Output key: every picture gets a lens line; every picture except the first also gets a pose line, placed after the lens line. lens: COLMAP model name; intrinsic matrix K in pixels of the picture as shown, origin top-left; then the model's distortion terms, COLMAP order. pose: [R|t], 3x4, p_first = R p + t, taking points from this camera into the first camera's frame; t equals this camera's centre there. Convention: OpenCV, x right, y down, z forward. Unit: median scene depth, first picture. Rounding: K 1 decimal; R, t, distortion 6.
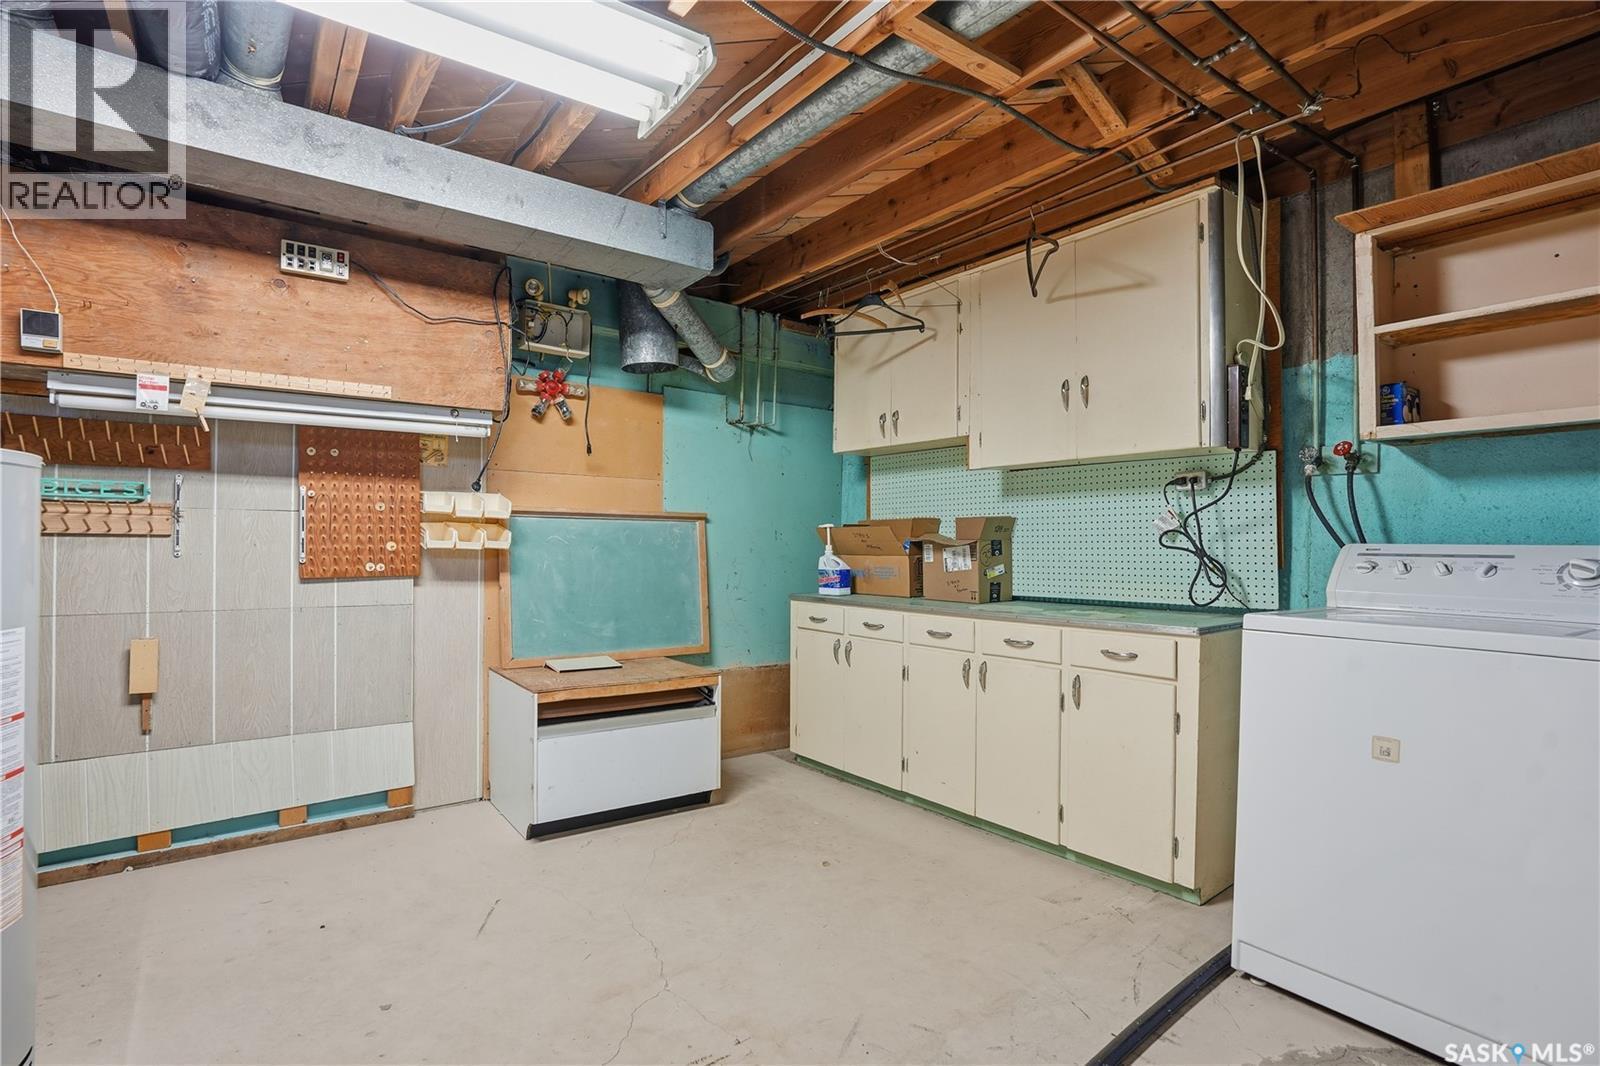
lens RADIAL K [[746.8, 0, 799.4], [0, 746.8, 527.1], [0, 0, 1]] dist [-0.072303, 0.029718]
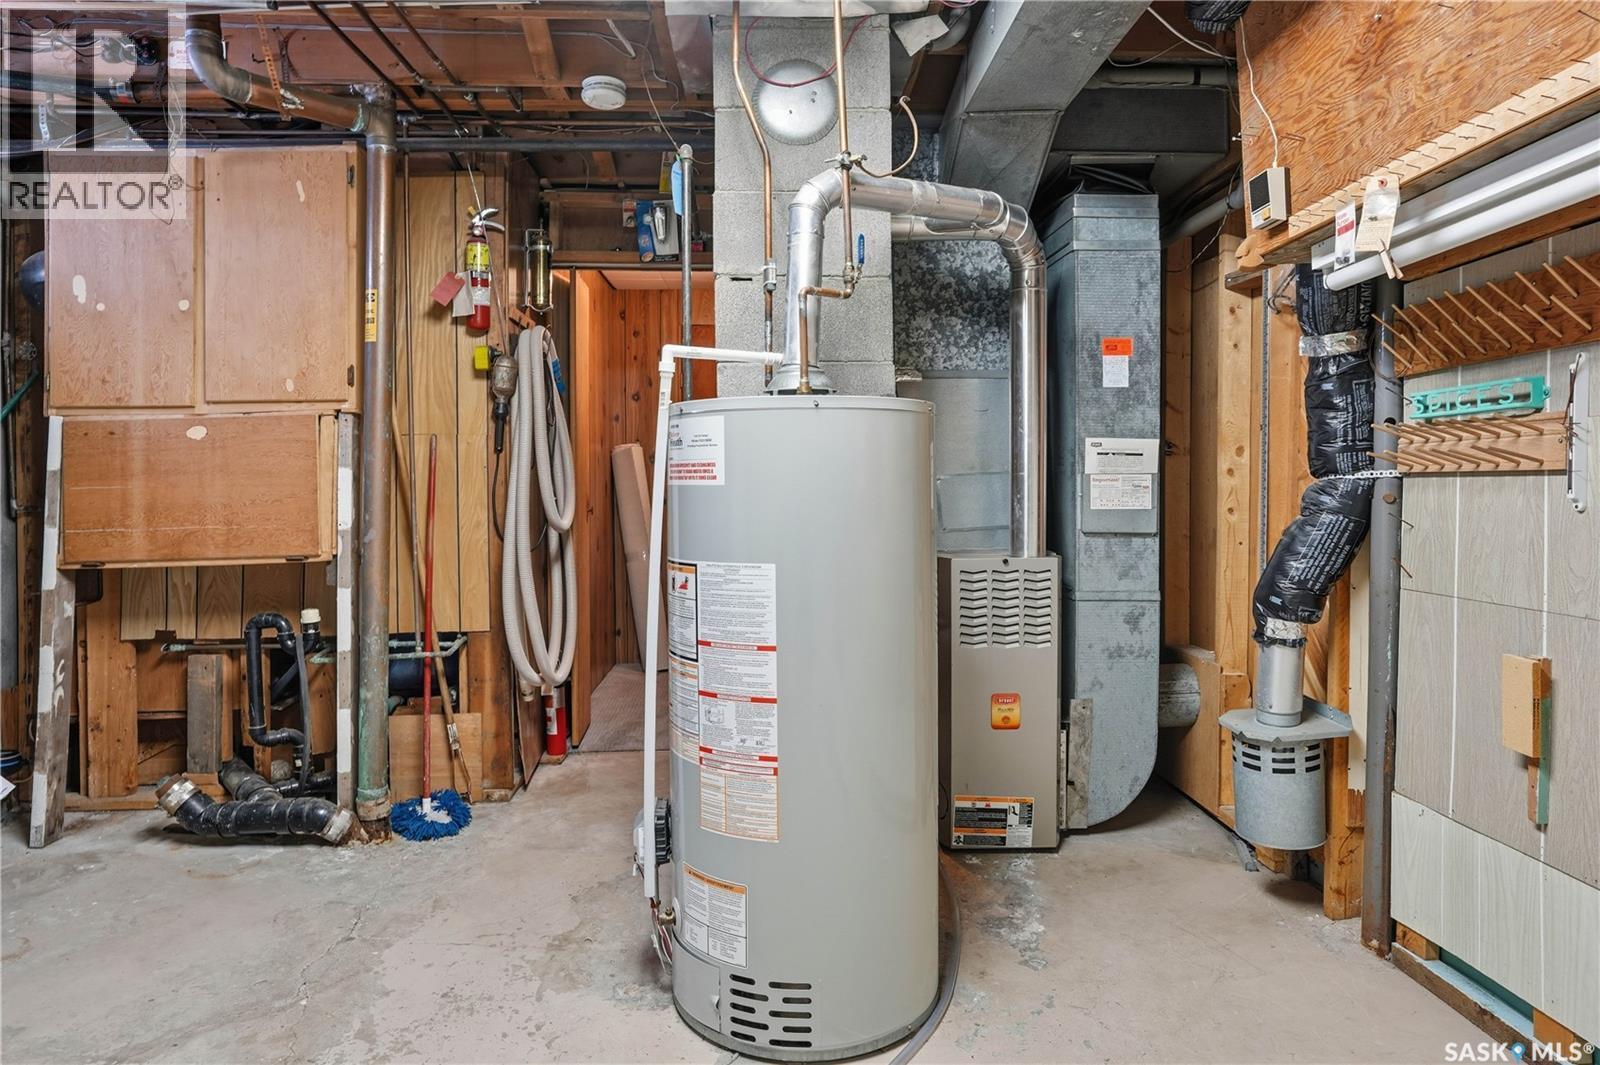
lens RADIAL K [[746.8, 0, 799.4], [0, 746.8, 526.6], [0, 0, 1]] dist [-0.072303, 0.029718]
pose [[-0.599789, 0.027206, -0.799695, -0.138507], [0.014283, 0.999627, 0.023295, 0.033860], [0.800031, 0.002550, -0.599954, 0.897671]]
